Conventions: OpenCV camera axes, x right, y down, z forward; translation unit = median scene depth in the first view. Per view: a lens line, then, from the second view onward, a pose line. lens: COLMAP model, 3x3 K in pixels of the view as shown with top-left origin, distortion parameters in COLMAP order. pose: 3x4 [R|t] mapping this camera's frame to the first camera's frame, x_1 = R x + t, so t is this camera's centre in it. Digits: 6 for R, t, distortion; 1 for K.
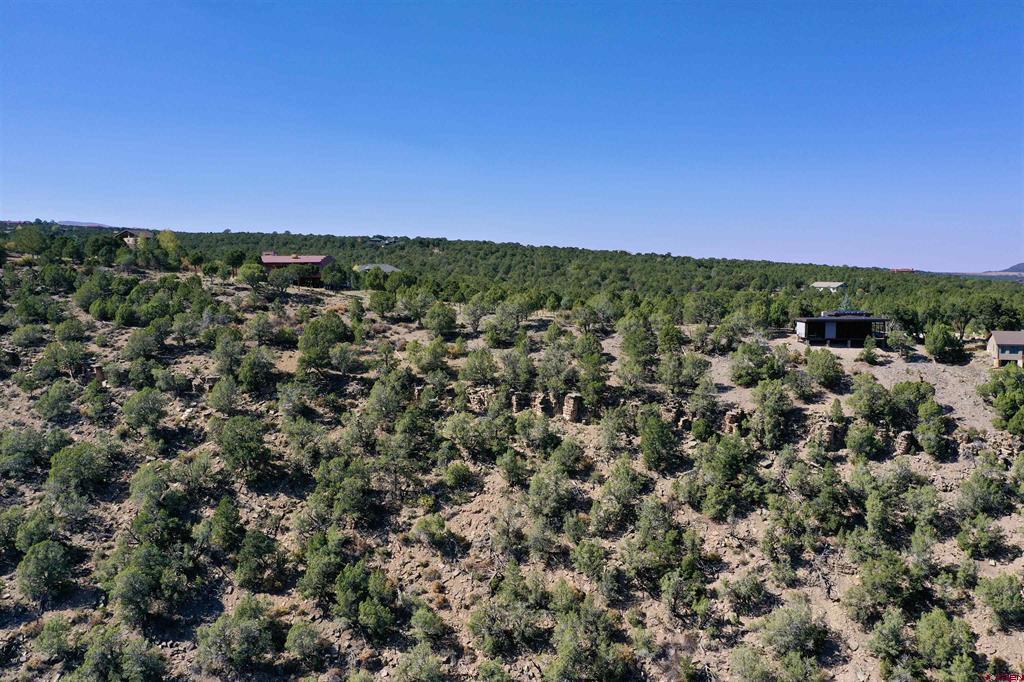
lens RADIAL K [[807.7, 0, 503.8], [0, 807.7, 340.5], [0, 0, 1]] dist [-0.003710, 0.004411]
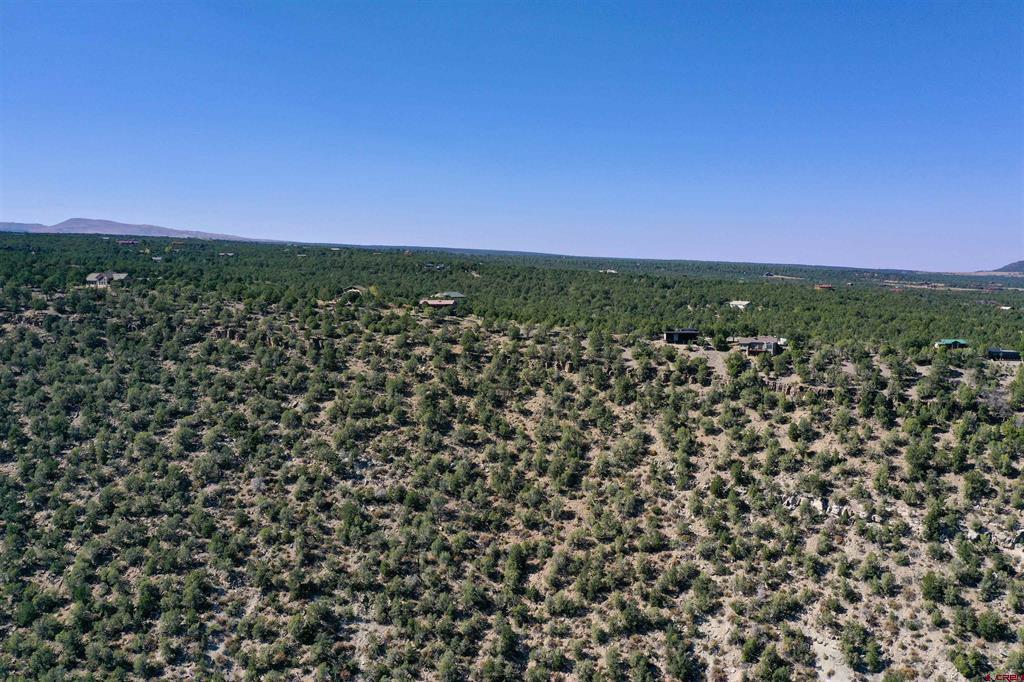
lens RADIAL K [[807.7, 0, 518.4], [0, 807.7, 342.1], [0, 0, 1]] dist [-0.003710, 0.004411]
pose [[0.999894, 0.002489, 0.014313, -0.119705], [-0.002580, 0.999977, 0.006321, -0.014090], [-0.014297, -0.006357, 0.999878, -1.676265]]
